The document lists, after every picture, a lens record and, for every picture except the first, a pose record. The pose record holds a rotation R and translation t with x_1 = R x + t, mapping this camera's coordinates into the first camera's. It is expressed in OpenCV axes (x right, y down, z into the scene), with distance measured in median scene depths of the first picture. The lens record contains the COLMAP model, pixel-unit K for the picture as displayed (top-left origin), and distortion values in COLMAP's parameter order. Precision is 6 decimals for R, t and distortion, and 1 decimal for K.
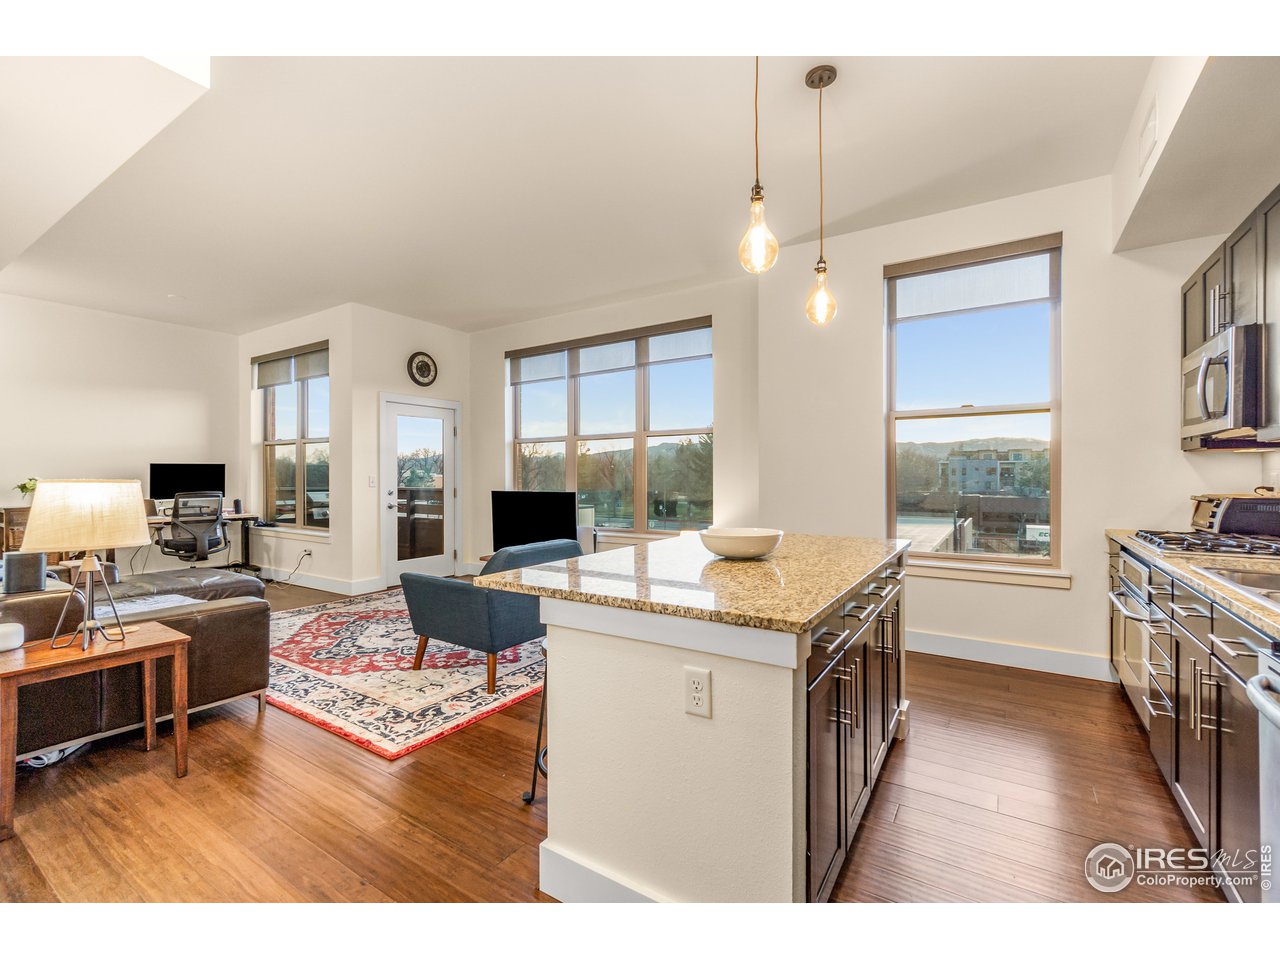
lens RADIAL K [[575.9, 0, 628.5], [0, 575.9, 473.2], [0, 0, 1]] dist [-0.009037, 0.002123]
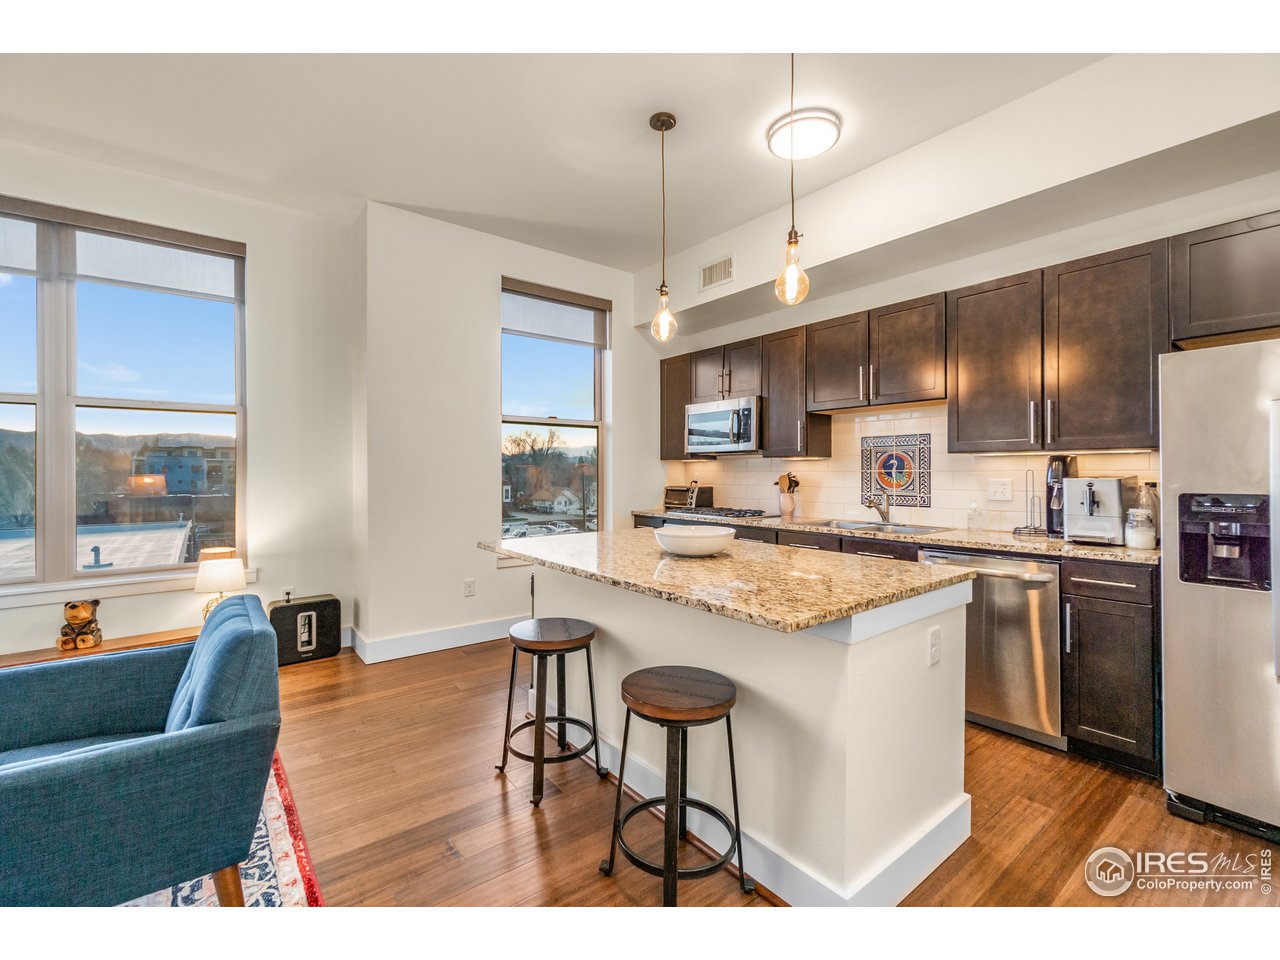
lens RADIAL K [[557.4, 0, 639.0], [0, 557.4, 472.2], [0, 0, 1]] dist [-0.000425, -0.002304]
pose [[0.313961, 0.003303, 0.949430, -0.535297], [-0.004237, 0.999989, -0.002078, 0.000212], [-0.949426, -0.003371, 0.313972, 0.524375]]
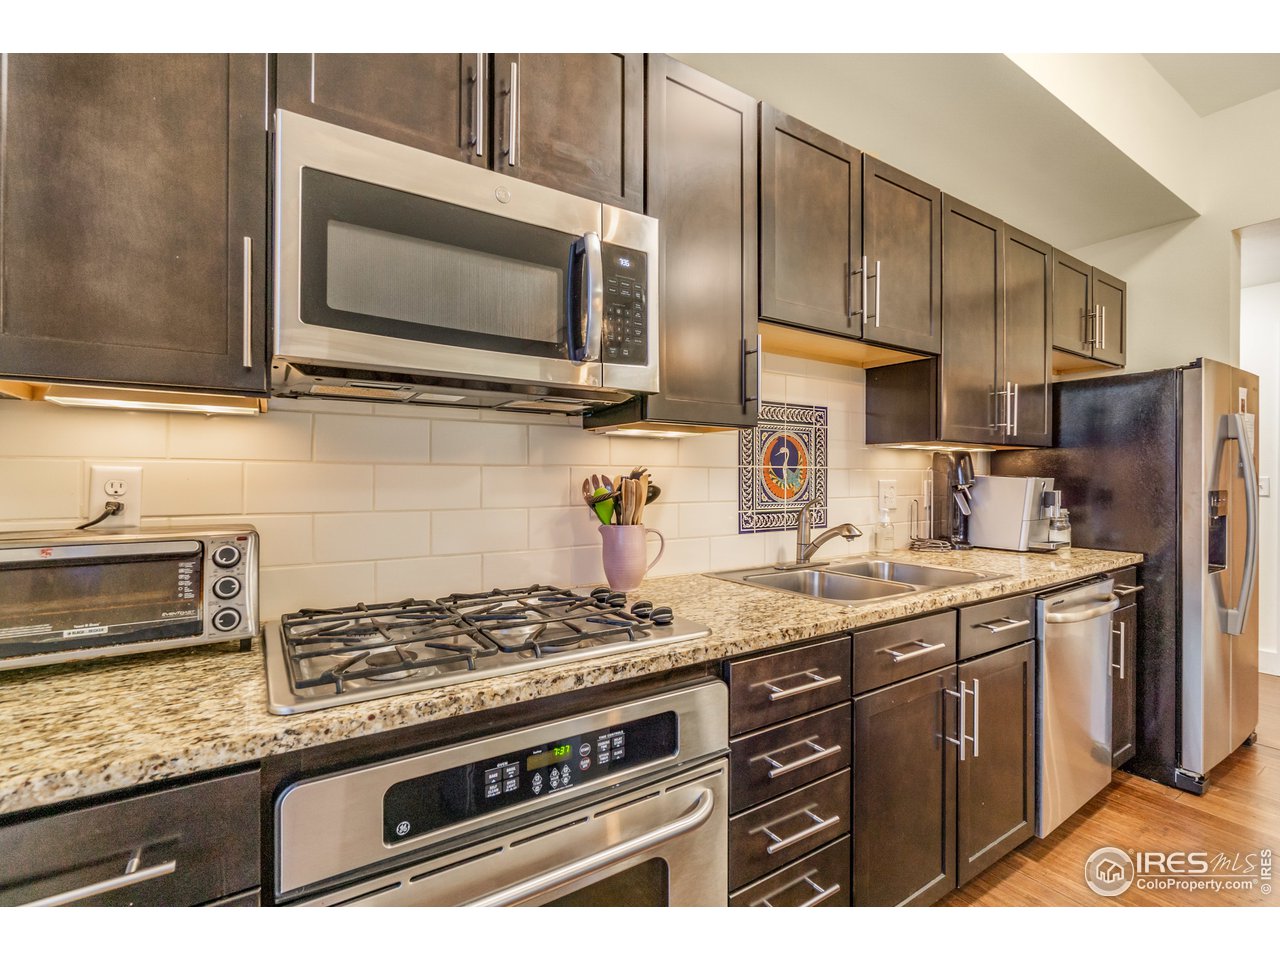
lens RADIAL K [[575.9, 0, 631.8], [0, 575.9, 476.9], [0, 0, 1]] dist [-0.009037, 0.002123]
pose [[-0.913609, -0.003212, 0.406582, 0.559499], [-0.003129, 0.999995, 0.000869, 0.003745], [-0.406583, -0.000479, -0.913614, 1.032413]]
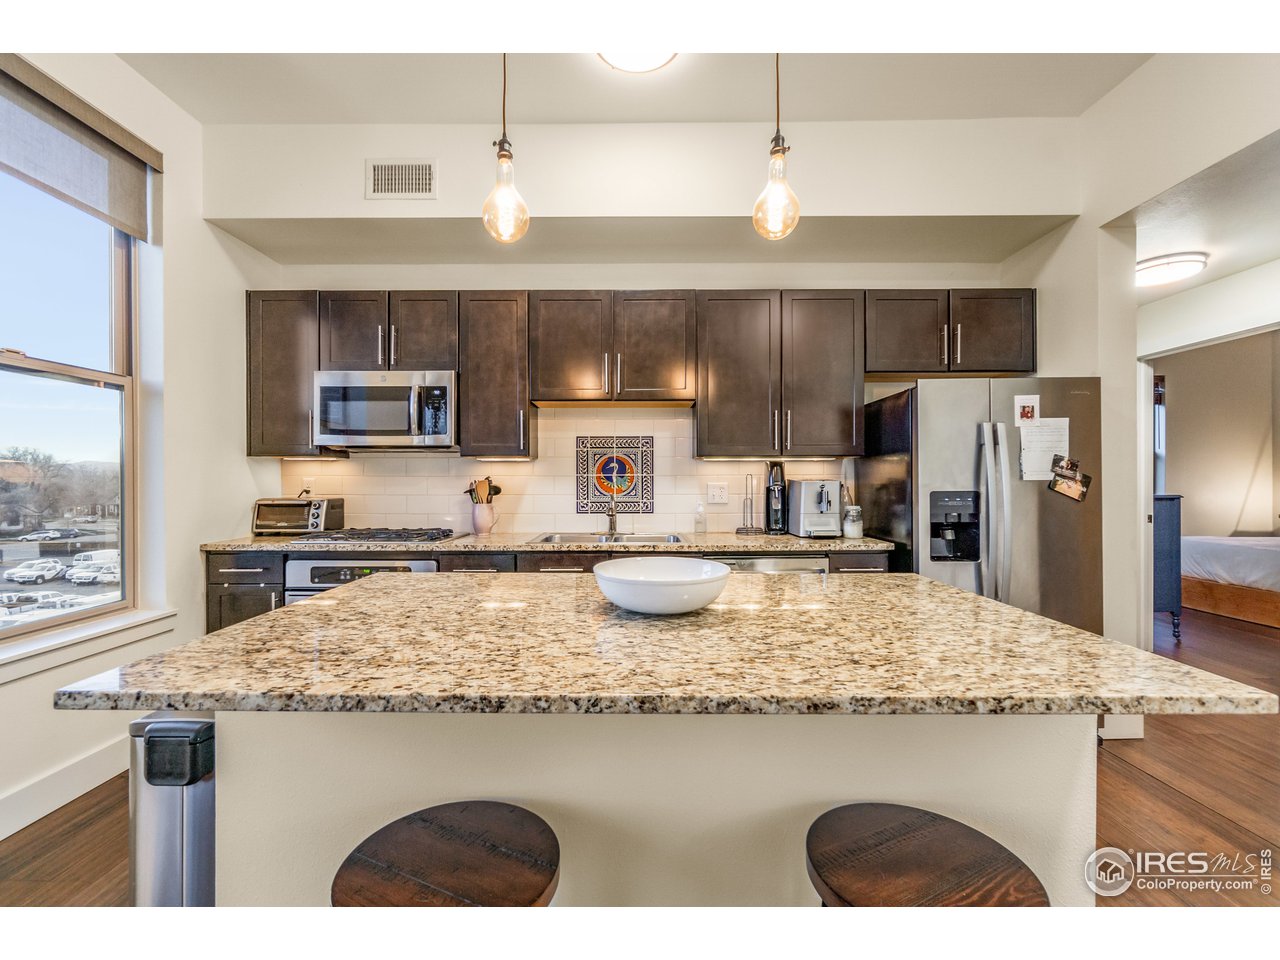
lens RADIAL K [[557.4, 0, 634.6], [0, 557.4, 482.8], [0, 0, 1]] dist [-0.000425, -0.002304]
pose [[-0.546421, 0.001596, 0.837509, -0.195760], [-0.000017, 0.999998, -0.001916, 0.008897], [-0.837511, -0.001061, -0.546420, 0.909085]]
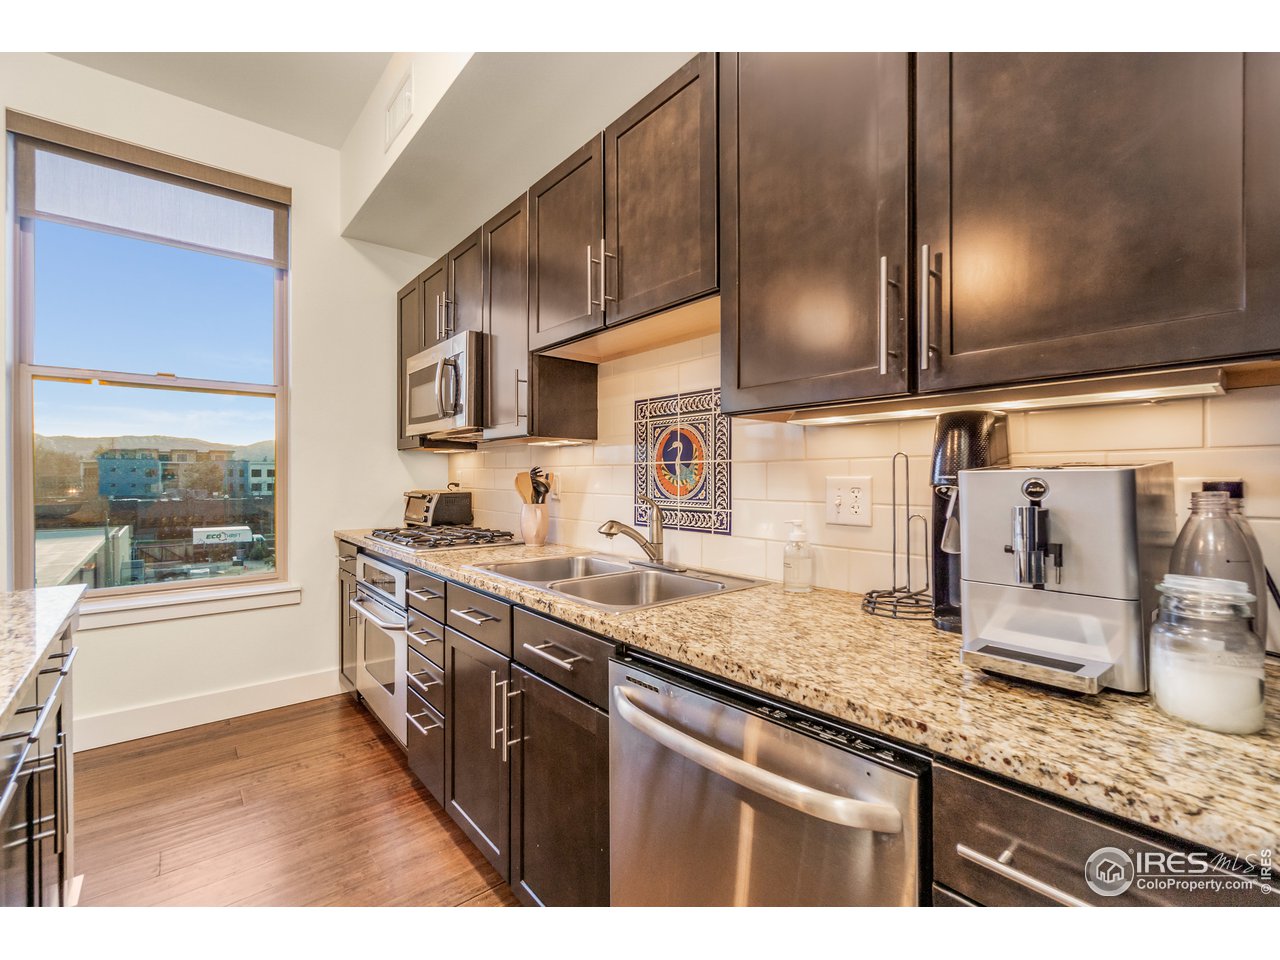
lens RADIAL K [[557.4, 0, 633.3], [0, 557.4, 480.7], [0, 0, 1]] dist [-0.000425, -0.002304]
pose [[0.286905, -0.004200, 0.957950, 0.104945], [-0.005129, 0.999969, 0.005920, 0.008787], [-0.957945, -0.006612, 0.286875, 0.273408]]
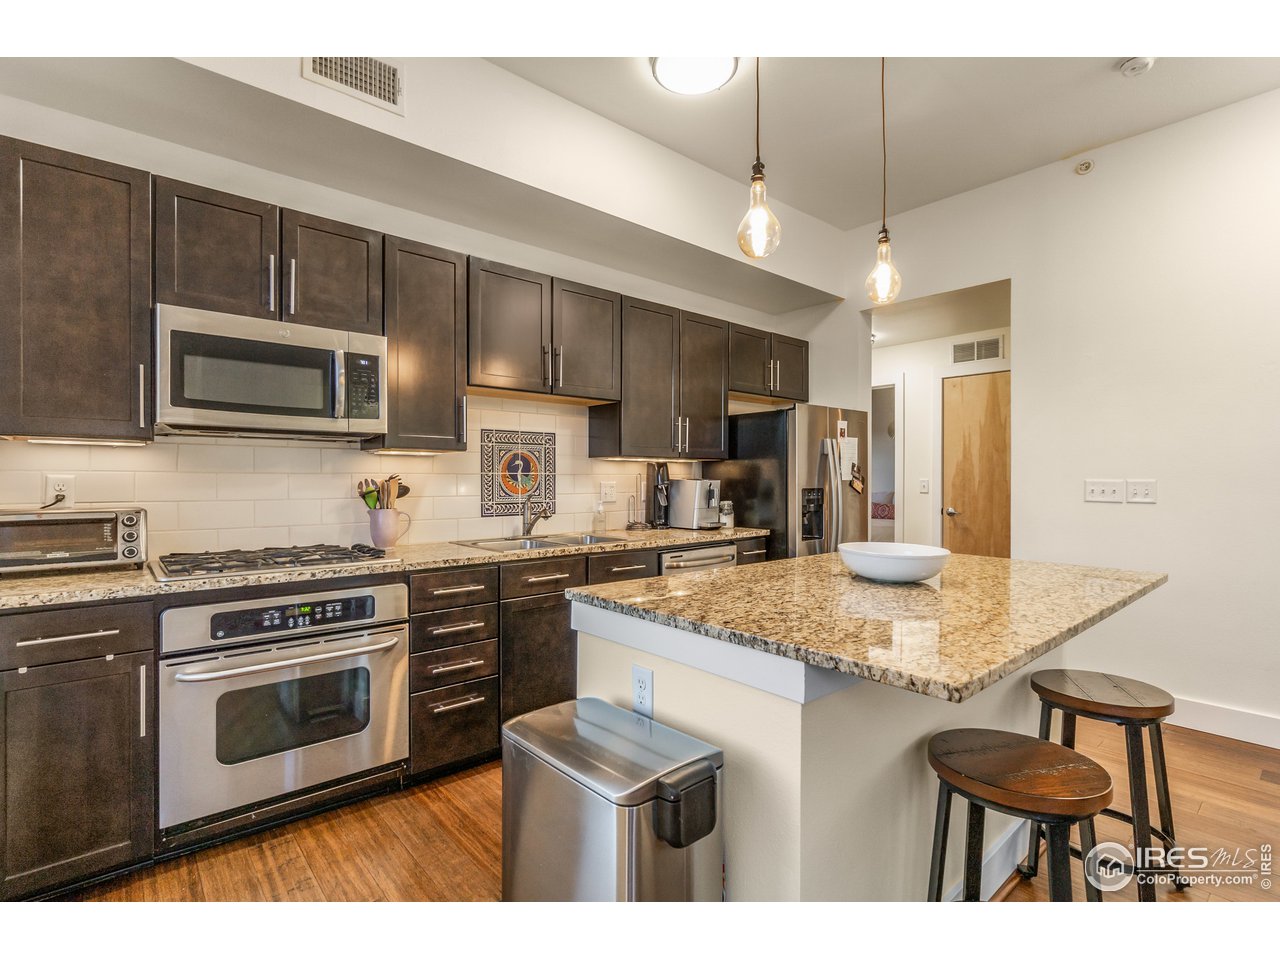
lens RADIAL K [[605.8, 0, 628.6], [0, 605.8, 481.6], [0, 0, 1]] dist [0.002646, -0.000661]
pose [[-0.958359, -0.001507, 0.285563, 0.205906], [-0.000627, 0.999995, 0.003175, 0.003237], [-0.285566, 0.002864, -0.958355, 1.294897]]
